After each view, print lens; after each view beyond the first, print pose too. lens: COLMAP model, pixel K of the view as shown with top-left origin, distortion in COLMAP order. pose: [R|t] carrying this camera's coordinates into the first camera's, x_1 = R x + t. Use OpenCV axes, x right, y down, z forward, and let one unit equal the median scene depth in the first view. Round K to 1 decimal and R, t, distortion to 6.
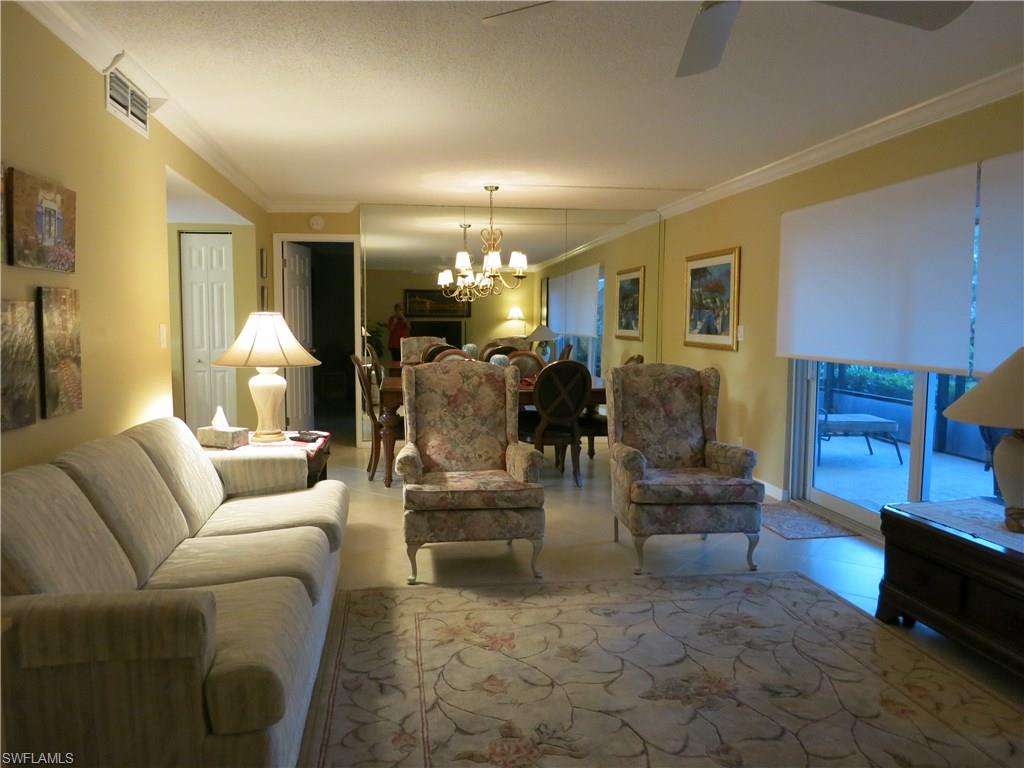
lens RADIAL K [[728.5, 0, 507.1], [0, 728.5, 387.0], [0, 0, 1]] dist [-0.046444, -0.005341]
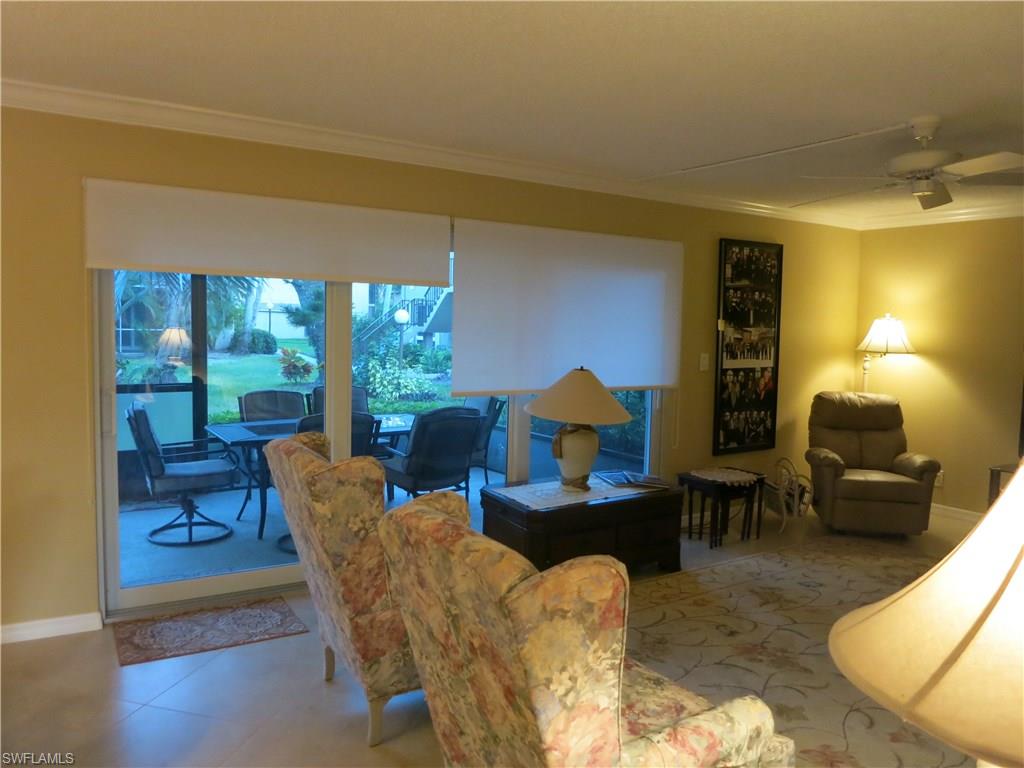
lens RADIAL K [[728.5, 0, 507.1], [0, 728.5, 387.0], [0, 0, 1]] dist [-0.046444, -0.005341]
pose [[-0.410112, -0.075078, 0.908940, -0.361763], [0.062813, 0.991915, 0.110273, -0.117635], [-0.909870, 0.102317, -0.402080, 1.033915]]
